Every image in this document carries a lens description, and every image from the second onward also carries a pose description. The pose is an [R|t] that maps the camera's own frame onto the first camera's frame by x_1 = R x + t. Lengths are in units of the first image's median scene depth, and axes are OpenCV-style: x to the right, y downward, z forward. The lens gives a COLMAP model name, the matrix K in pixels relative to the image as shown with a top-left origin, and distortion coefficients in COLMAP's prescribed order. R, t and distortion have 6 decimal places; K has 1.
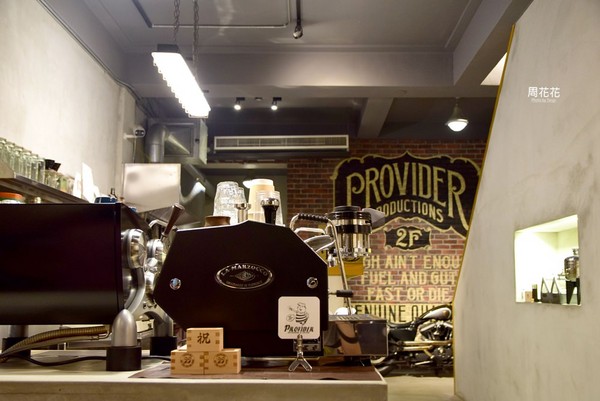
lens RADIAL K [[667.8, 0, 300.0], [0, 667.8, 200.5], [0, 0, 1]] dist [-0.004759, 0.000724]
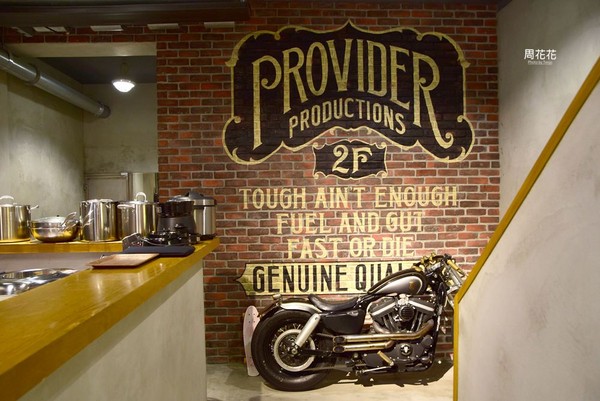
lens RADIAL K [[448.5, 0, 300.9], [0, 448.5, 213.1], [0, 0, 1]] dist [-0.132322, 0.129308]
pose [[0.997686, -0.022231, 0.064250, 0.086522], [0.011229, 0.985931, 0.166777, 0.035096], [-0.067054, -0.165669, 0.983899, 0.579429]]
